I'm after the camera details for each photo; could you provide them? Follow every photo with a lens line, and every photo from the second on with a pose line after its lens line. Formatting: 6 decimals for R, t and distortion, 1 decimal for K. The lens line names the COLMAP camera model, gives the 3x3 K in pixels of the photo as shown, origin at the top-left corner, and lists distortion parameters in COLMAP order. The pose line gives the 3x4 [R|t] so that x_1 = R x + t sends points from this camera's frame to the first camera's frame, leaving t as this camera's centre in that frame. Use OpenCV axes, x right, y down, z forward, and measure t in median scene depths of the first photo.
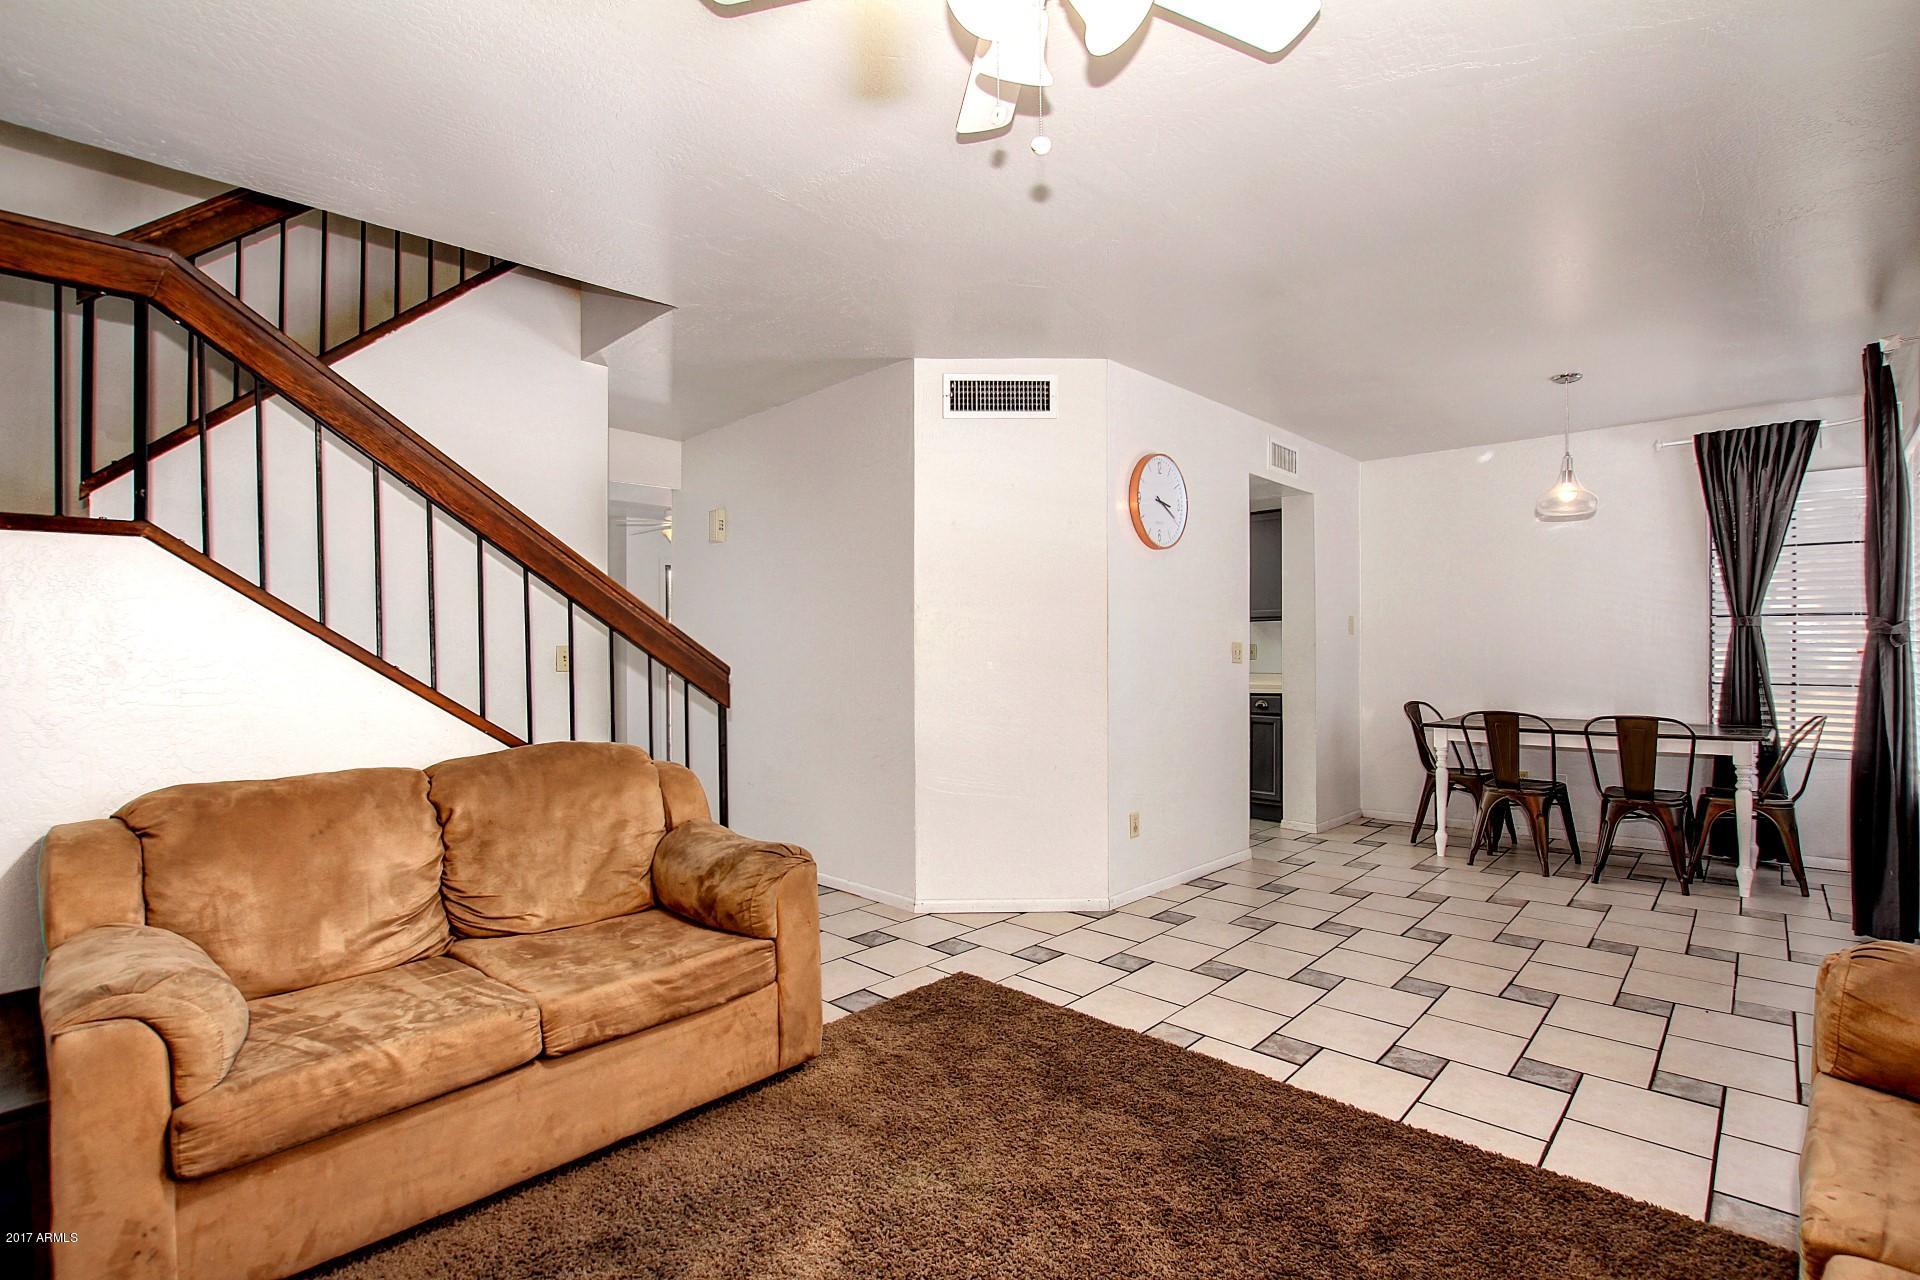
lens RADIAL K [[891.2, 0, 963.3], [0, 891.2, 659.1], [0, 0, 1]] dist [-0.034844, 0.001921]
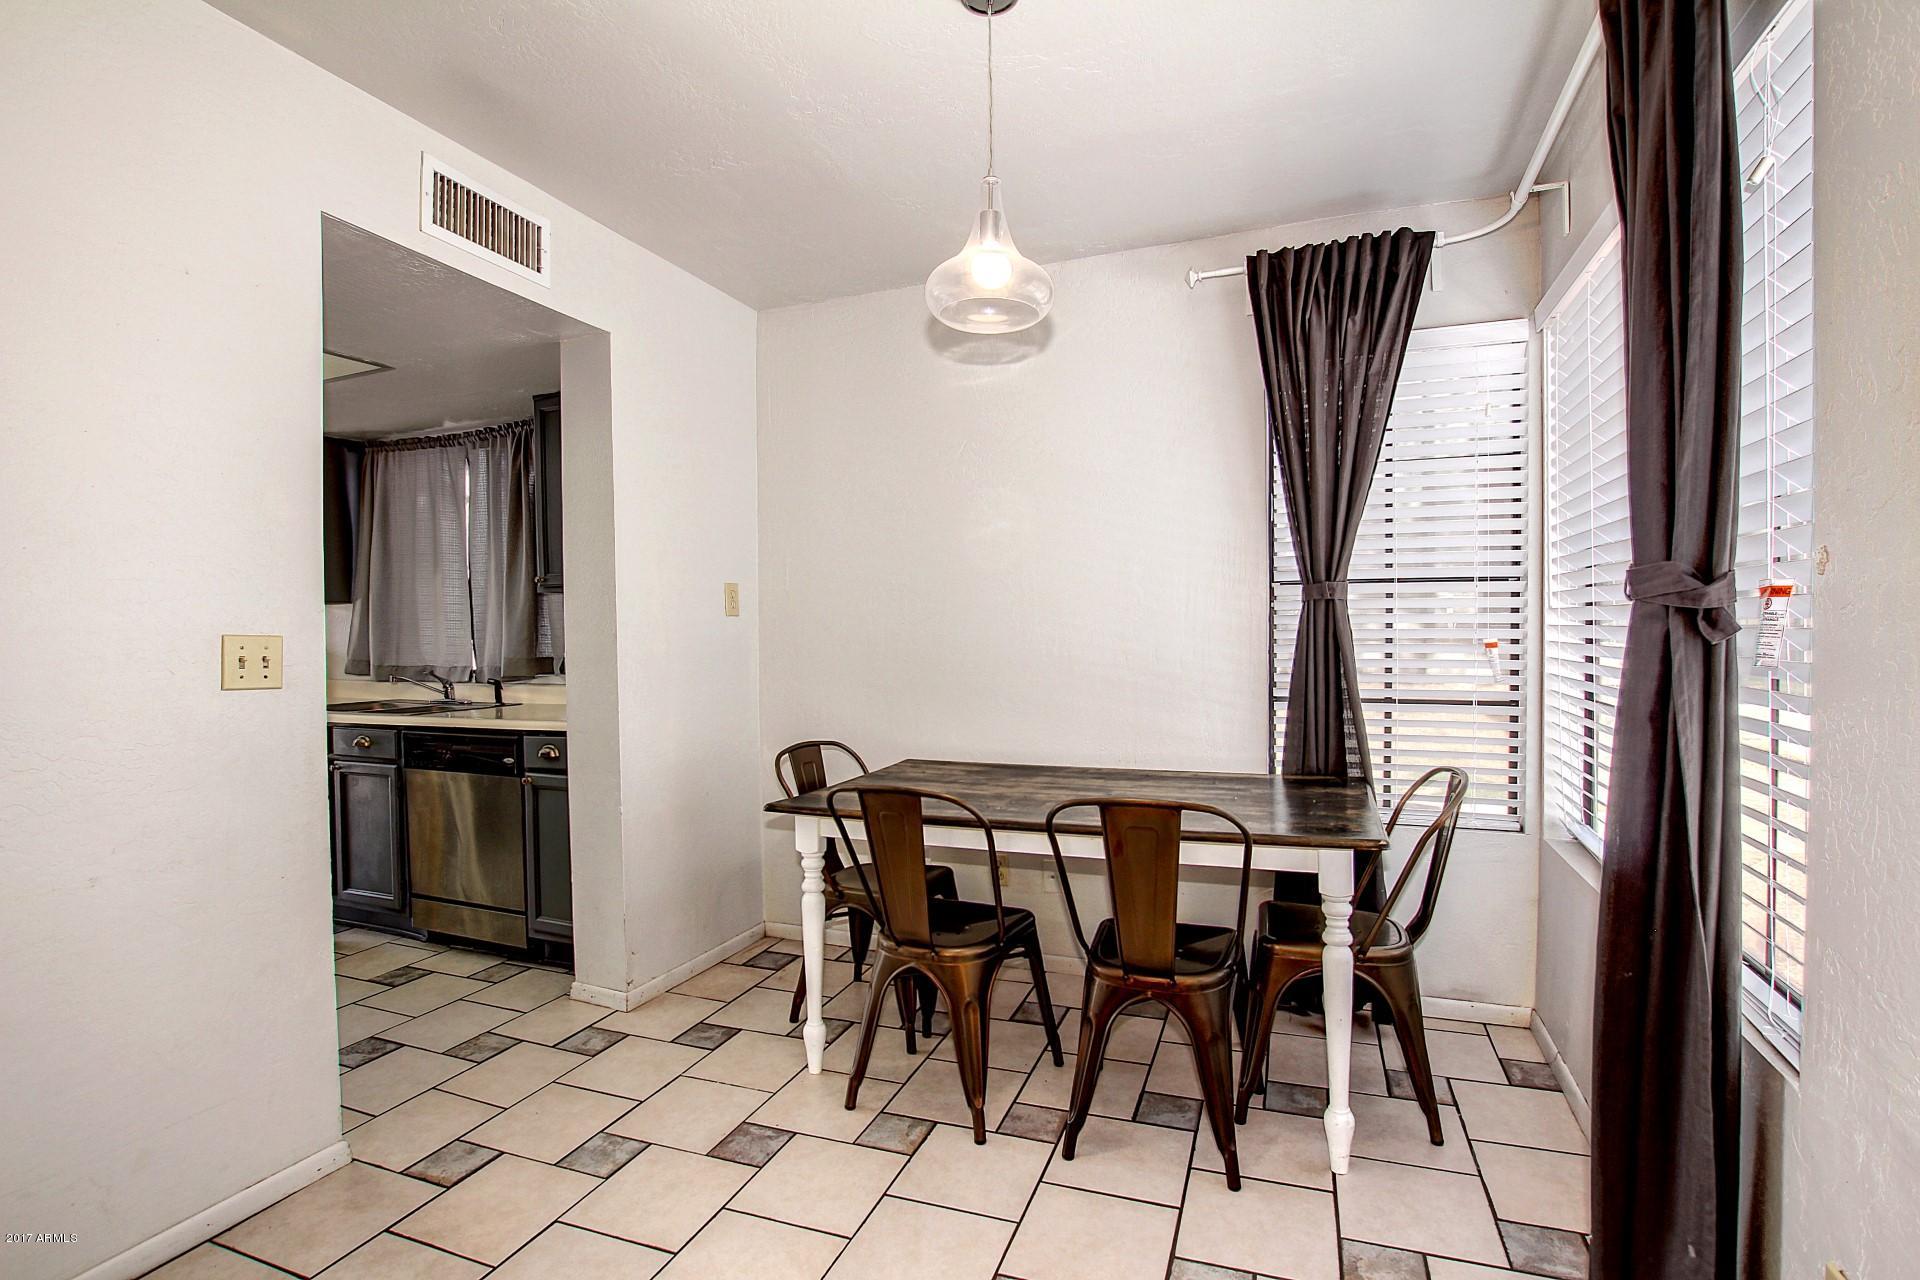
lens RADIAL K [[891.2, 0, 963.3], [0, 891.2, 660.8], [0, 0, 1]] dist [-0.034844, 0.001921]
pose [[0.926595, -0.018006, 0.375628, 0.472468], [0.010603, 0.999707, 0.021765, -0.013435], [-0.375910, -0.016185, 0.926515, 0.559138]]
